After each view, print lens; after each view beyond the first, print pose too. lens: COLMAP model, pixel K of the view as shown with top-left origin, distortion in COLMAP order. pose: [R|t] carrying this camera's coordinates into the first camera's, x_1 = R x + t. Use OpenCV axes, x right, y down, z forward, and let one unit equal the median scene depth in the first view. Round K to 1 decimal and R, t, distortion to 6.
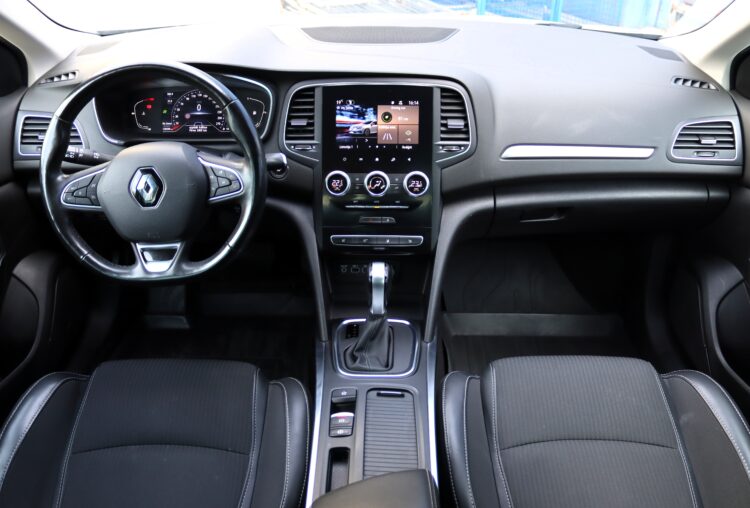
lens RADIAL K [[630.2, 0, 375.0], [0, 630.2, 254.0], [0, 0, 1]] dist [-0.095509, 0.008291]
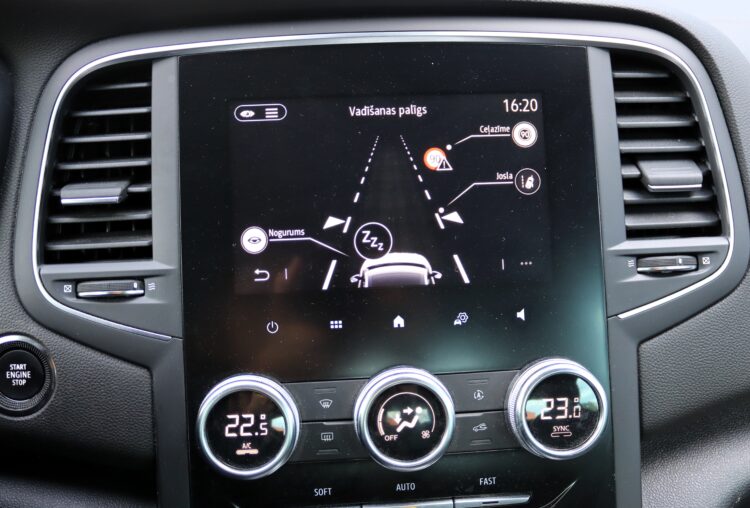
lens RADIAL K [[701.3, 0, 372.7], [0, 701.3, 239.0], [0, 0, 1]] dist [-0.066378, 0.007672]
pose [[0.995735, -0.046461, 0.079713, -0.028857], [0.062962, 0.973698, -0.218972, -0.121763], [-0.067442, 0.223057, 0.972470, 0.715761]]
